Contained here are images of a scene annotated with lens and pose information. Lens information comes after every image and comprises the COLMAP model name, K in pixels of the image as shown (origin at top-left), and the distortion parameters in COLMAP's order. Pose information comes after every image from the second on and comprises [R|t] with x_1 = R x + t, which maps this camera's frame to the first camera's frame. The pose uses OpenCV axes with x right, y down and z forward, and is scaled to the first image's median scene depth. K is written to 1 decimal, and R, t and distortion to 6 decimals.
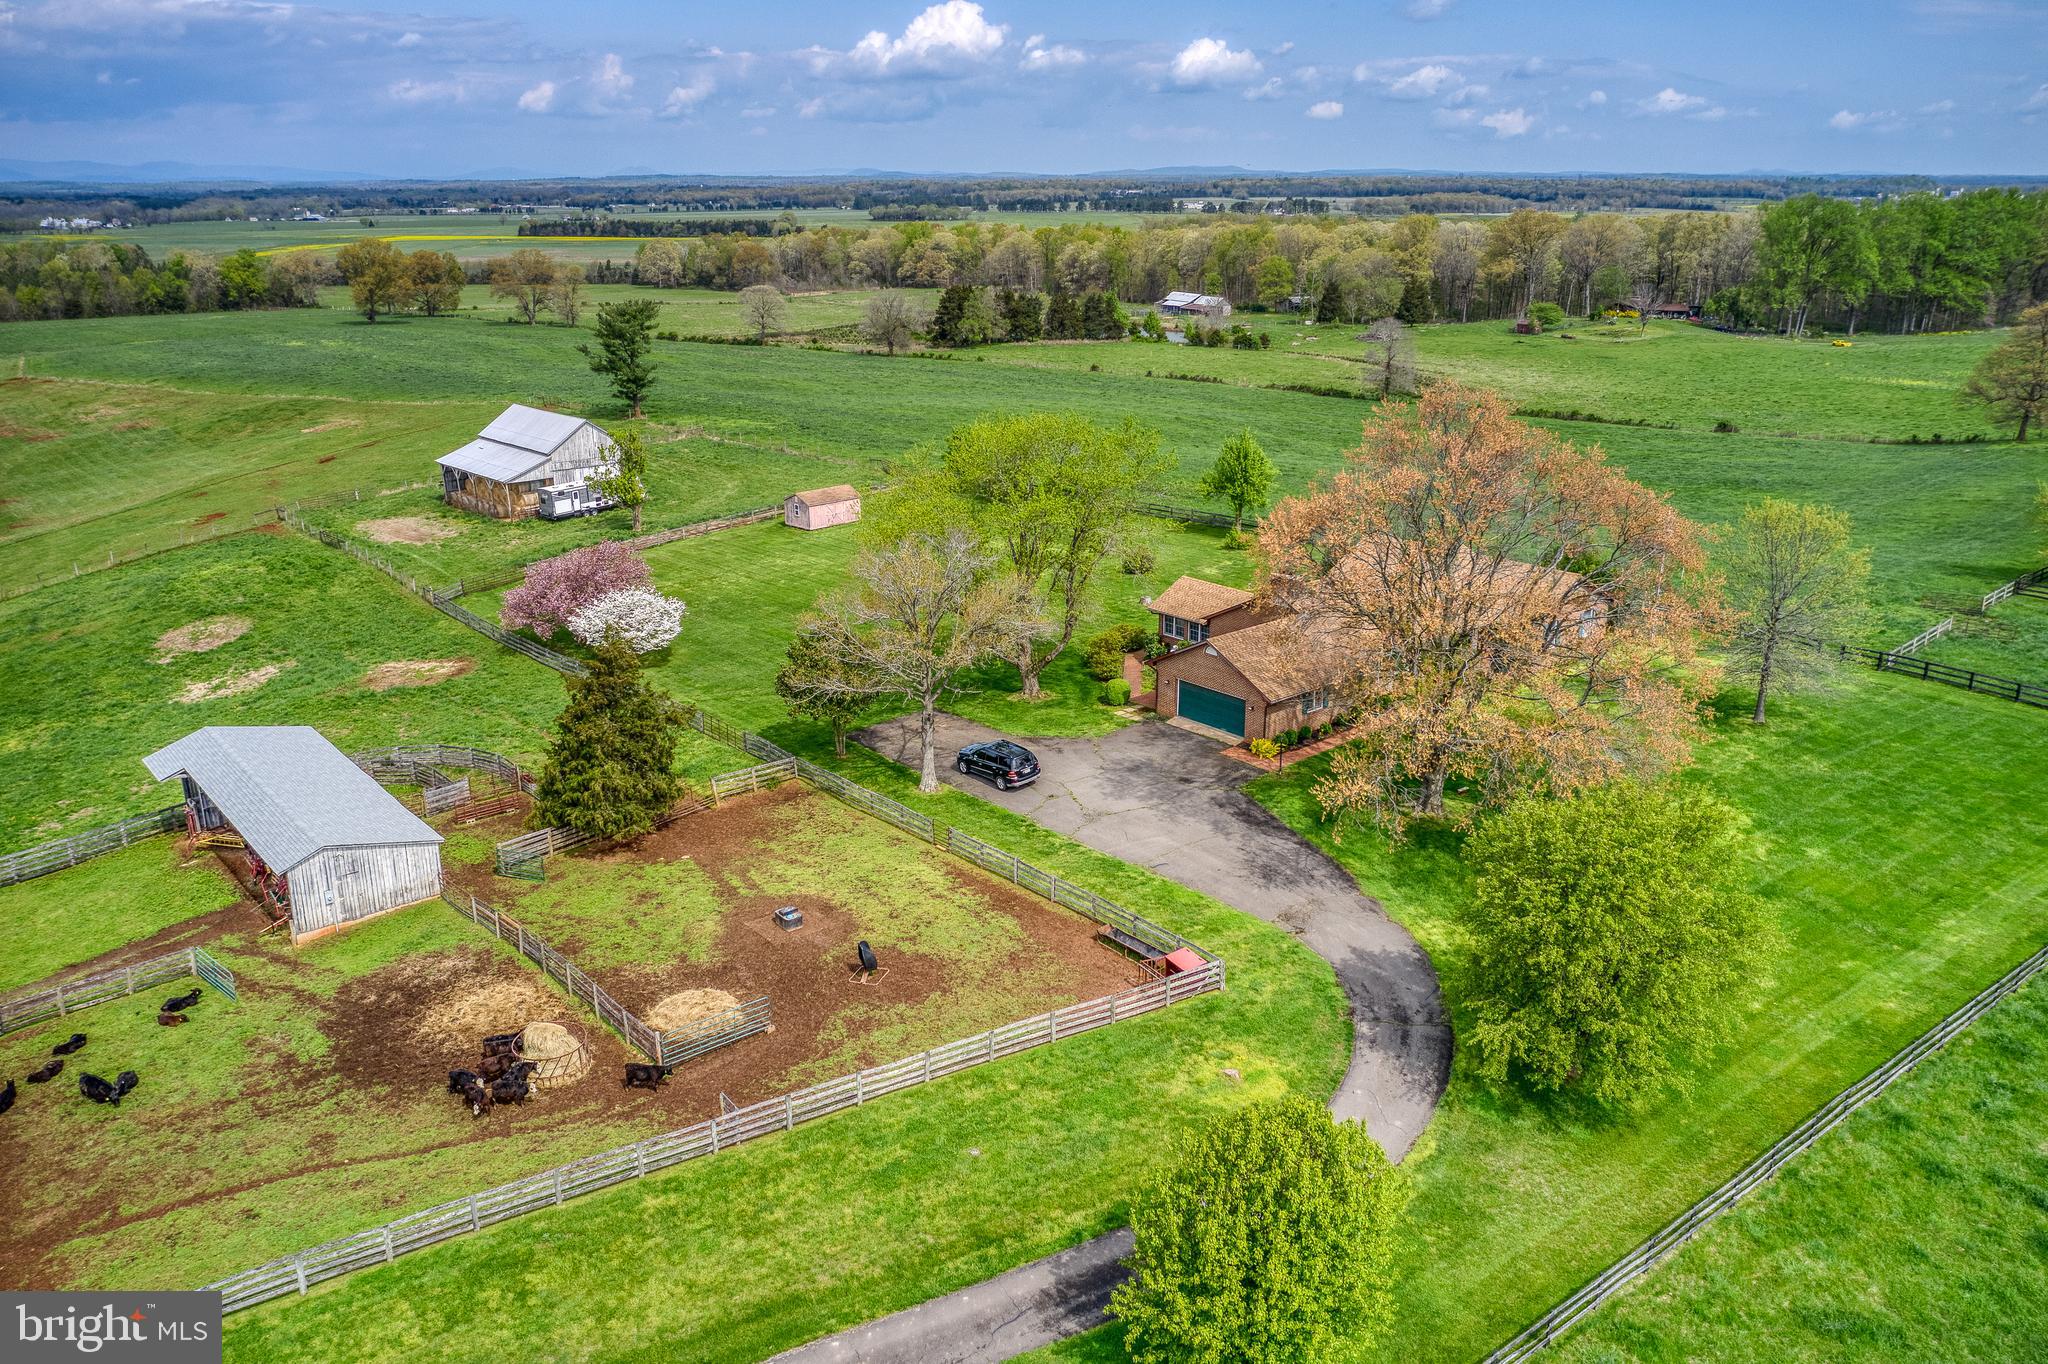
lens RADIAL K [[1550.4, 0, 1024.0], [0, 1550.4, 682.0], [0, 0, 1]] dist [-0.027183, 0.005773]
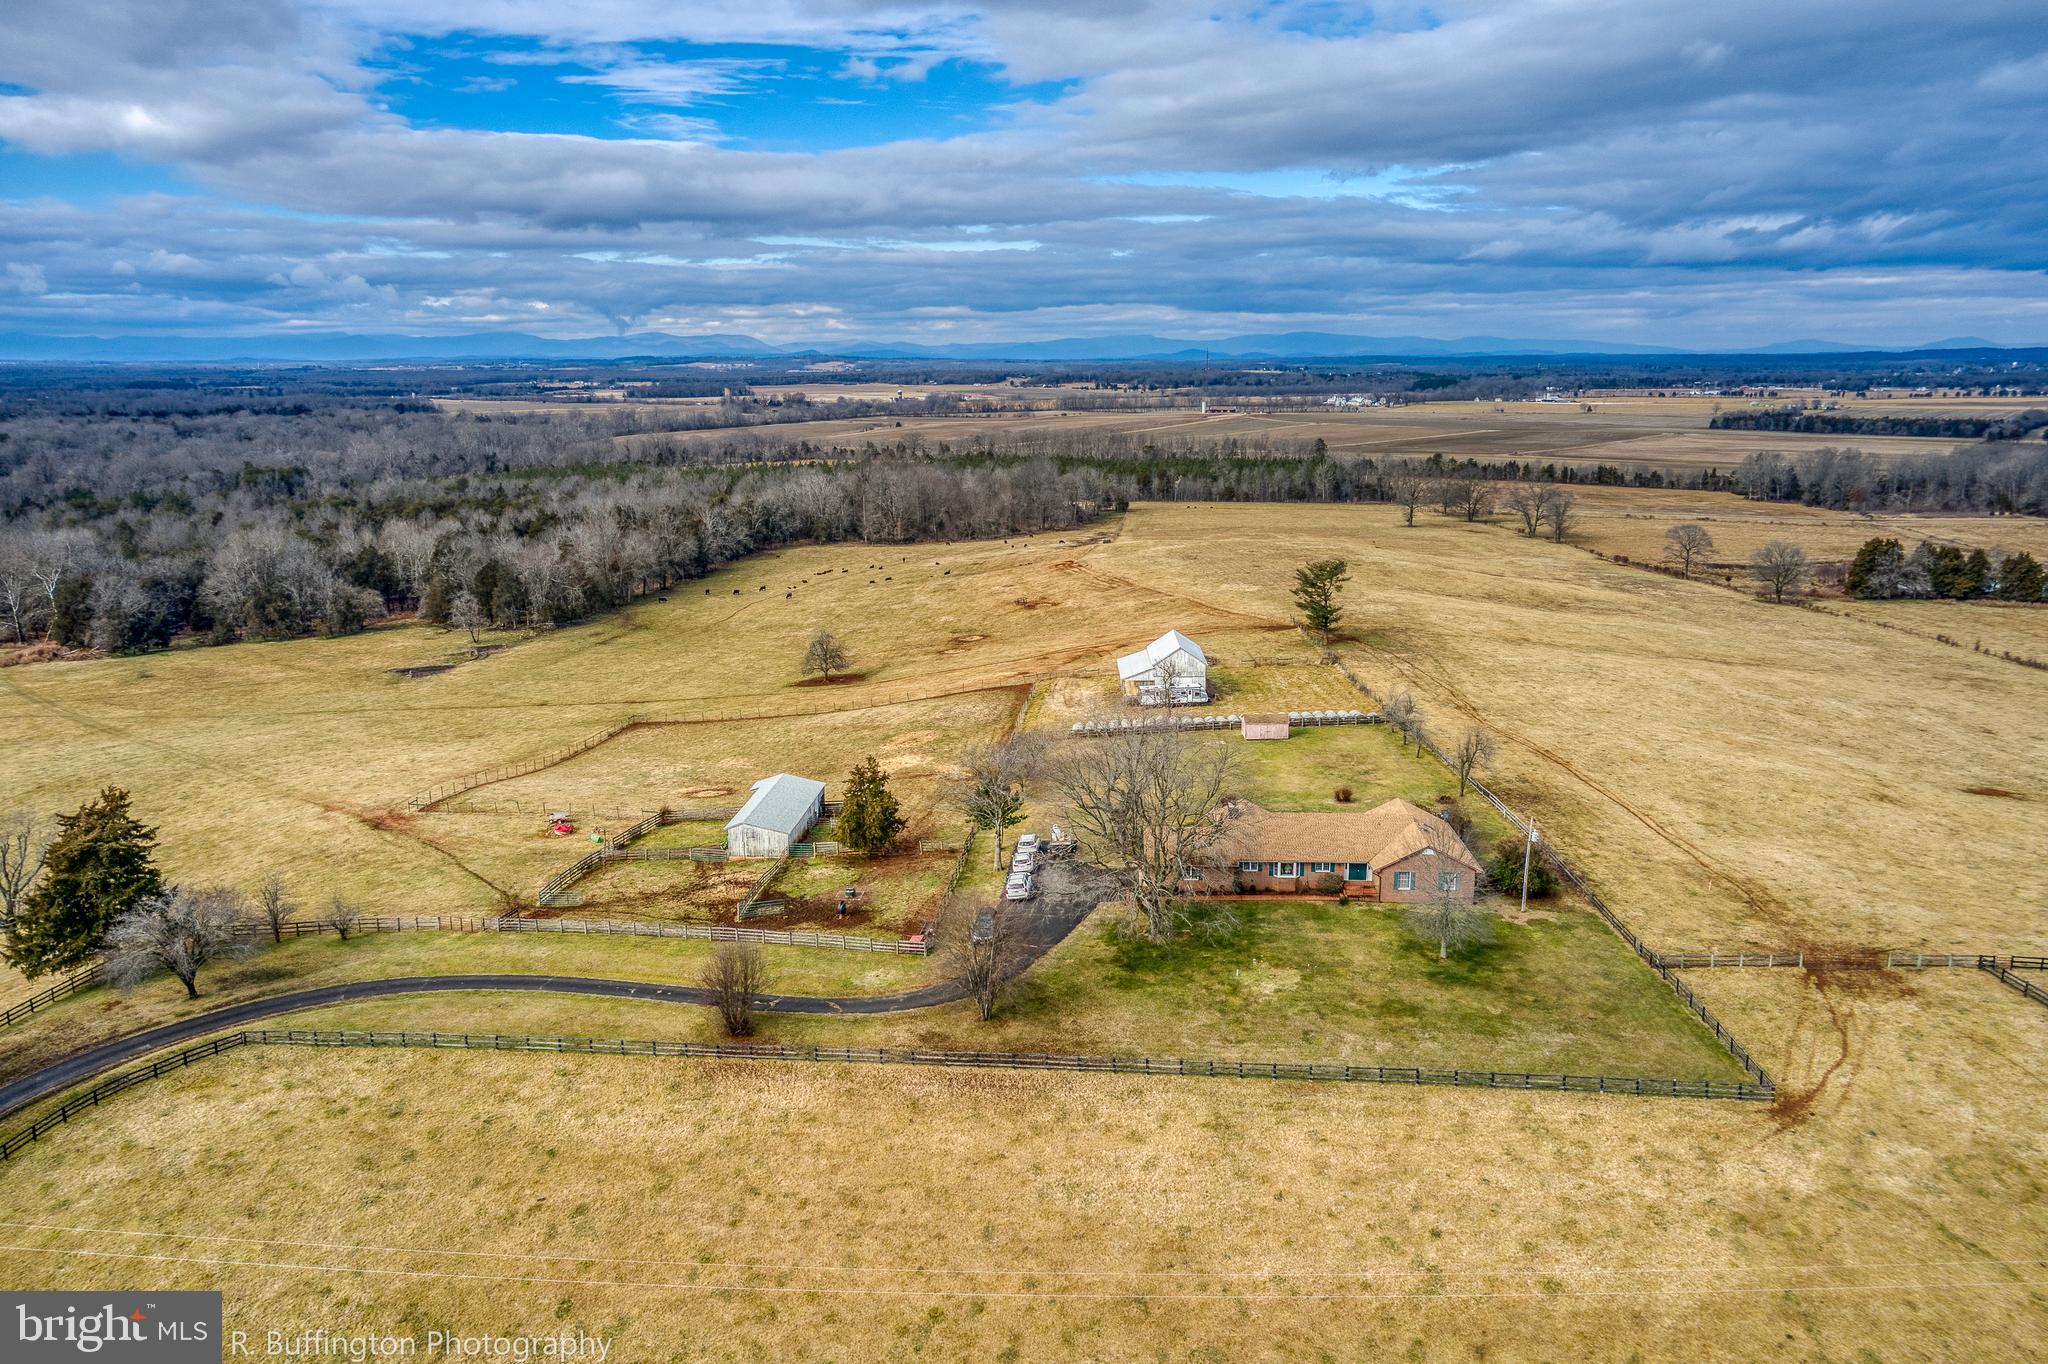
lens RADIAL K [[1546.0, 0, 1024.0], [0, 1546.0, 682.0], [0, 0, 1]] dist [0.004889, 0.014070]
pose [[0.720177, 0.138262, -0.679874, 0.232104], [-0.209393, 0.977561, -0.023004, -0.023025], [0.661438, 0.158928, 0.732968, -0.083600]]
